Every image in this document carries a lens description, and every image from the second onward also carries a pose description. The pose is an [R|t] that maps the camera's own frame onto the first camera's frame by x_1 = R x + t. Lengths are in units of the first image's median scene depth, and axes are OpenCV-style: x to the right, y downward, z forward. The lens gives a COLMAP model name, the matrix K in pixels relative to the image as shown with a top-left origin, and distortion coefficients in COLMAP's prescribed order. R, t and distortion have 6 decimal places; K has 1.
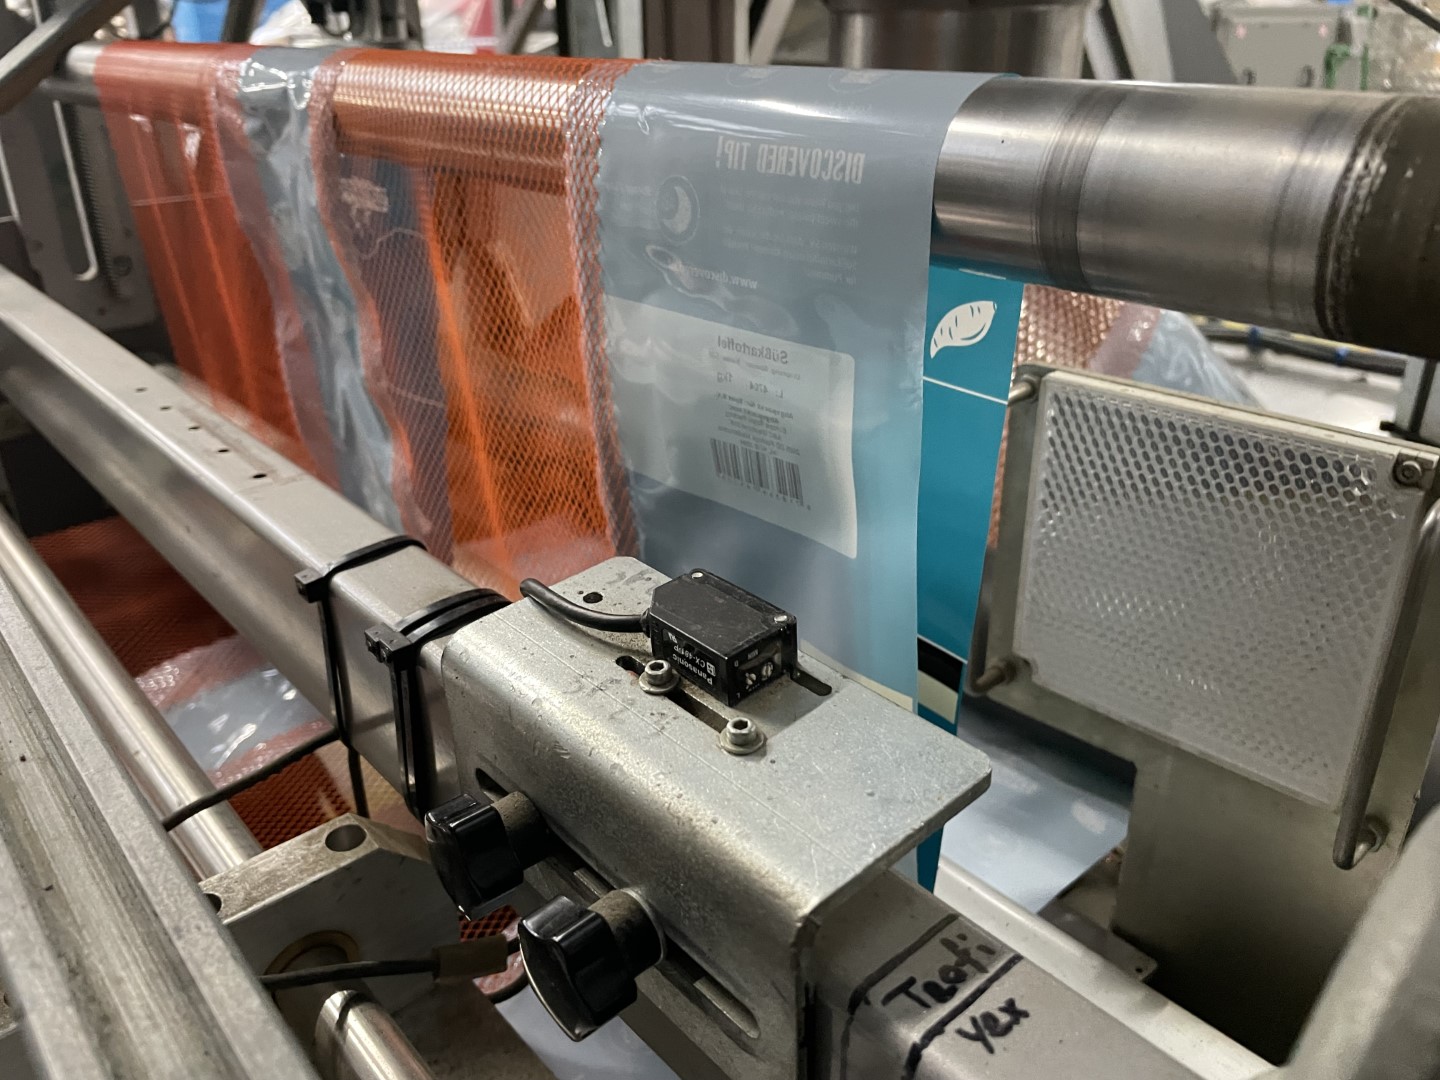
lens RADIAL K [[1099.9, 0, 724.7], [0, 1099.9, 536.9], [0, 0, 1]] dist [0.079776, -0.113261]
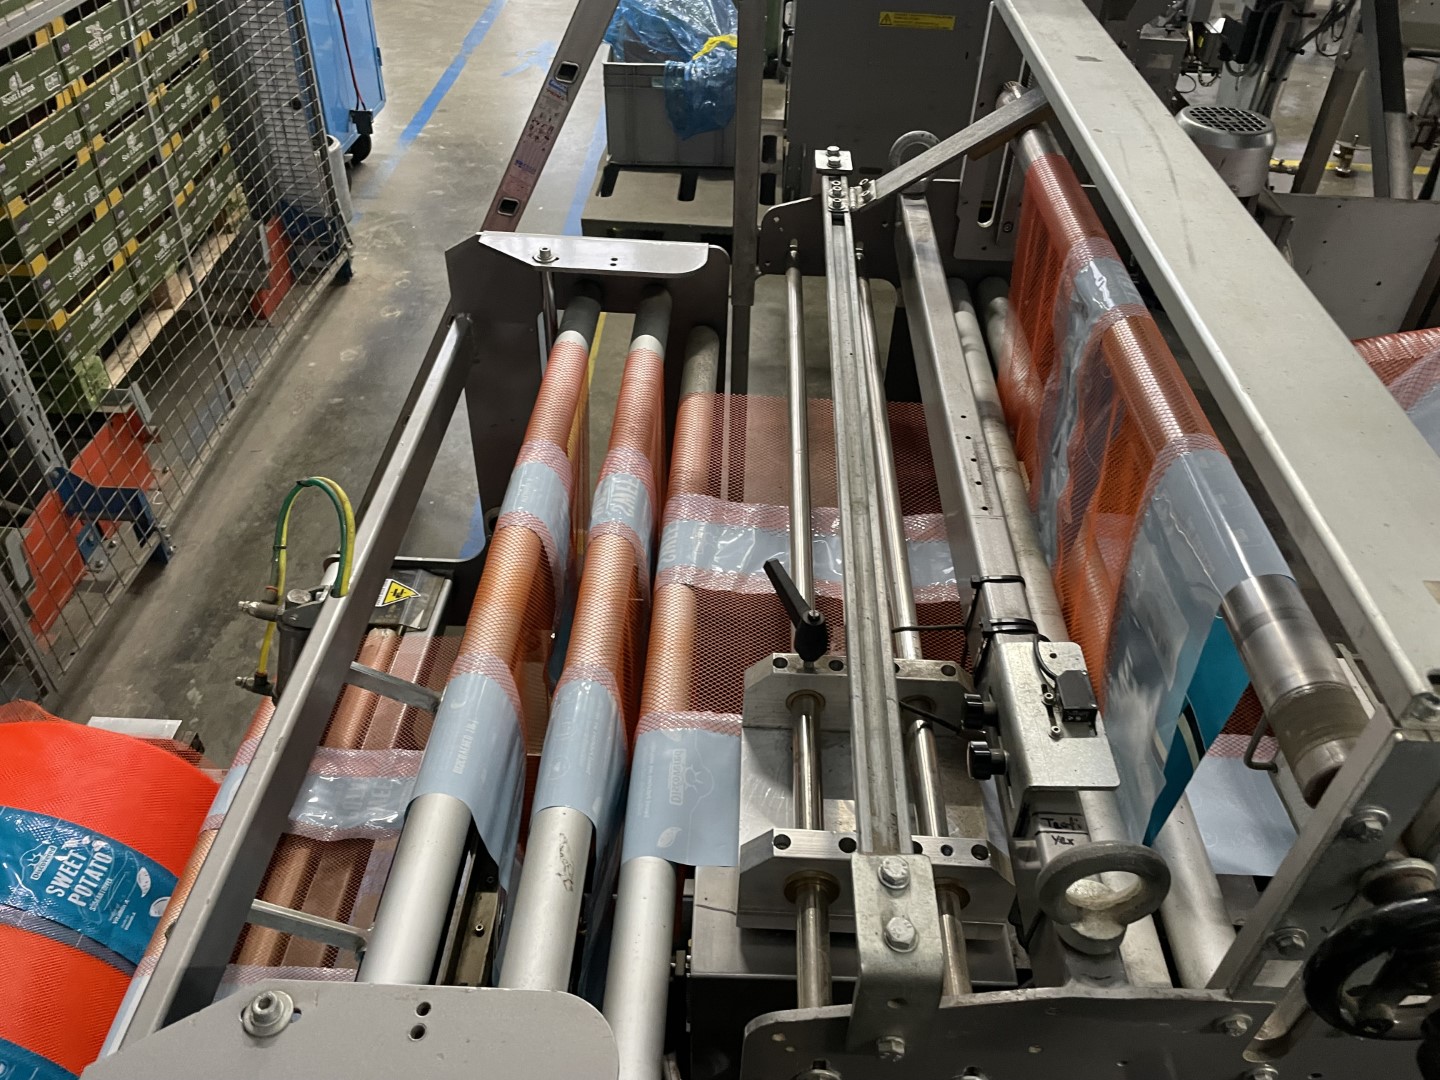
lens RADIAL K [[1099.9, 0, 725.1], [0, 1099.9, 542.9], [0, 0, 1]] dist [0.079776, -0.113261]
pose [[0.721283, 0.468401, -0.510247, 0.555416], [-0.334842, 0.880670, 0.335115, -0.828813], [0.606327, -0.070861, 0.792052, -1.619838]]
